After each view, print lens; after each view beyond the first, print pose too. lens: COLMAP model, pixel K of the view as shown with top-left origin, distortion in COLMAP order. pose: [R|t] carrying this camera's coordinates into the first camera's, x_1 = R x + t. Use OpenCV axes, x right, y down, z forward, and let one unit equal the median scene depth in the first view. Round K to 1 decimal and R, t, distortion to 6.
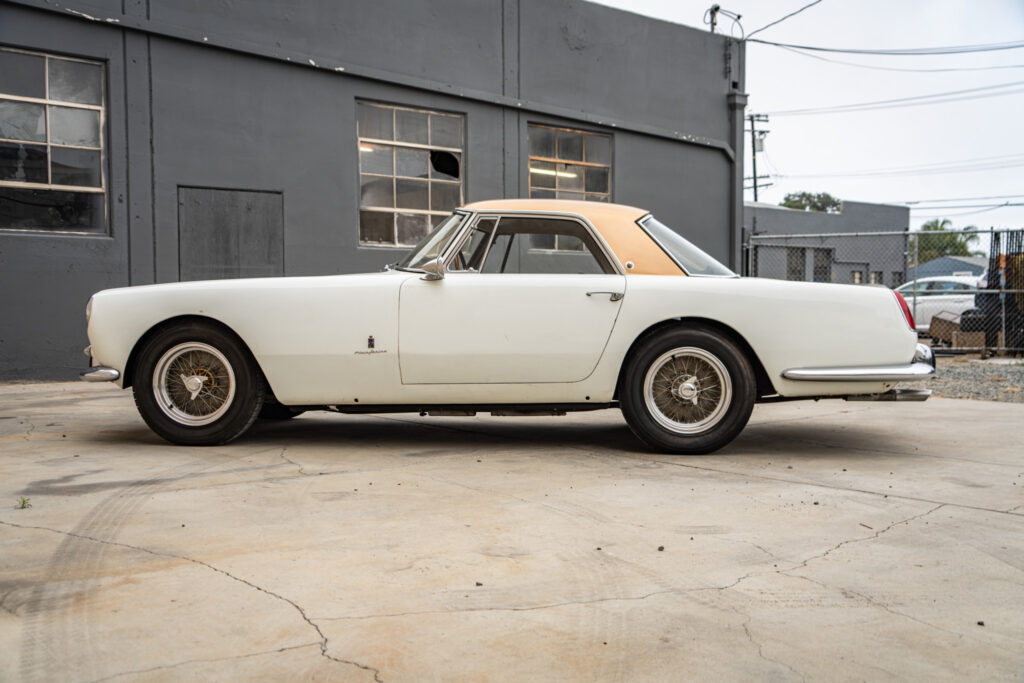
lens RADIAL K [[1006.9, 0, 512.0], [0, 1006.9, 341.5], [0, 0, 1]] dist [0.031535, 0.007066]
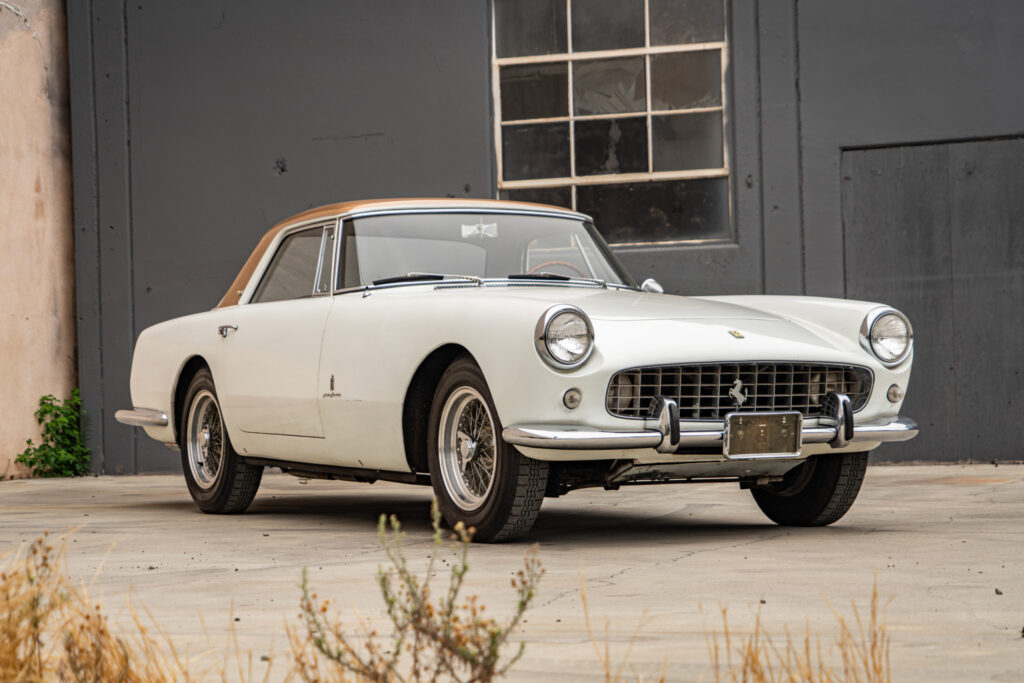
lens RADIAL K [[2442.8, 0, 512.0], [0, 2442.8, 341.5], [0, 0, 1]] dist [0.054480, -0.068551]
pose [[0.521190, -0.033220, -0.852794, 0.879251], [-0.006878, 0.999046, -0.043121, 0.025989], [0.853413, 0.028340, 0.520465, 0.092716]]
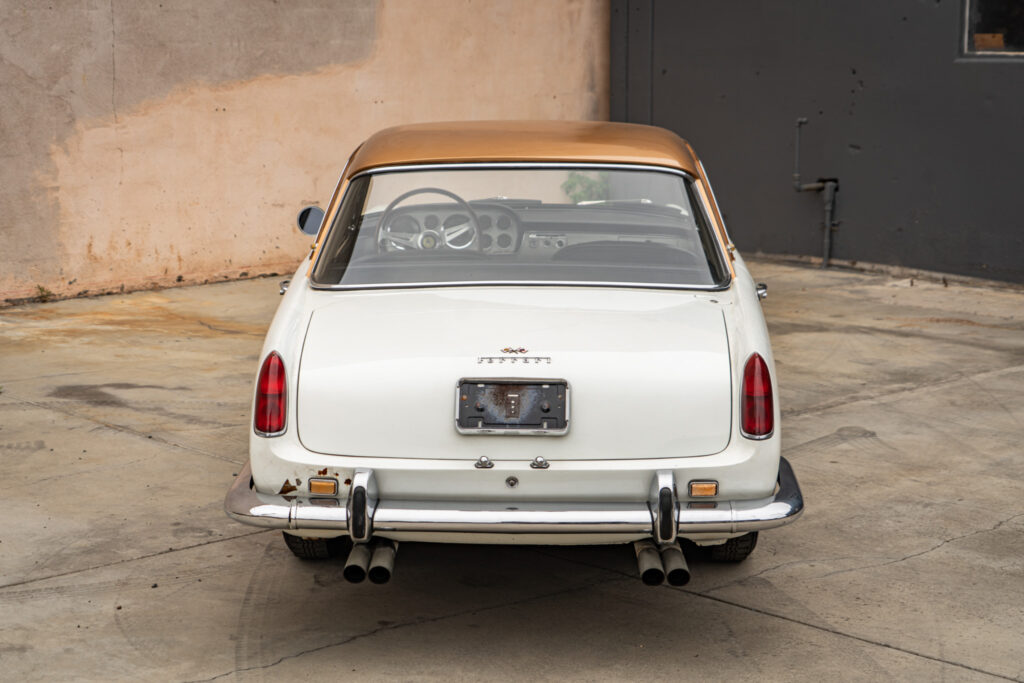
lens RADIAL K [[2049.3, 0, 498.5], [0, 2049.3, 340.6], [0, 0, 1]] dist [0.132369, 0.032526]
pose [[0.038661, 0.162763, -0.985908, 0.806714], [-0.032530, 0.986327, 0.161556, -0.130949], [0.998723, 0.025826, 0.043427, 0.593476]]
